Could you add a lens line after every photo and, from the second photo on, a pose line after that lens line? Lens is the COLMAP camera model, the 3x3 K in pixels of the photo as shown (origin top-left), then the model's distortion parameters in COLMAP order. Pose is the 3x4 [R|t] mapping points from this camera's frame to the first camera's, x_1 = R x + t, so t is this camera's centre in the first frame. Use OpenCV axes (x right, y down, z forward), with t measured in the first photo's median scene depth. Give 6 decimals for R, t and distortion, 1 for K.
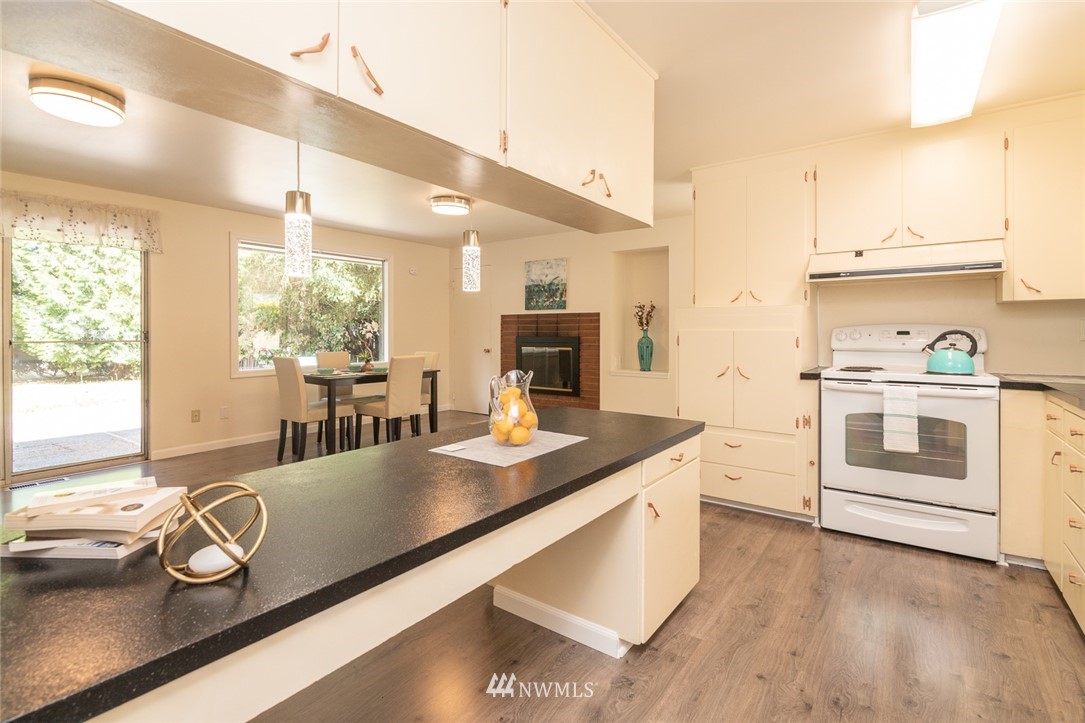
lens RADIAL K [[511.2, 0, 548.6], [0, 511.2, 331.6], [0, 0, 1]] dist [-0.000672, 0.000731]
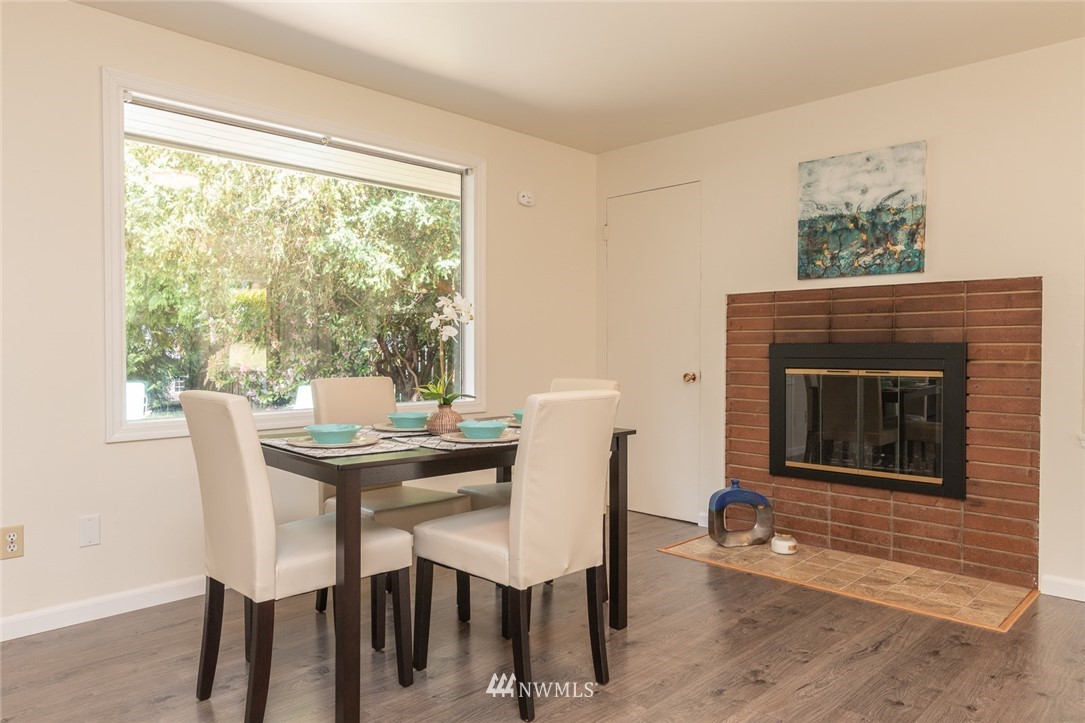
lens RADIAL K [[717.1, 0, 541.8], [0, 717.1, 357.6], [0, 0, 1]] dist [-0.023267, -0.000300]
pose [[0.988932, 0.003476, -0.148327, -0.158451], [-0.001939, 0.999943, 0.010509, 0.014539], [0.148355, -0.010105, 0.988883, 0.382351]]
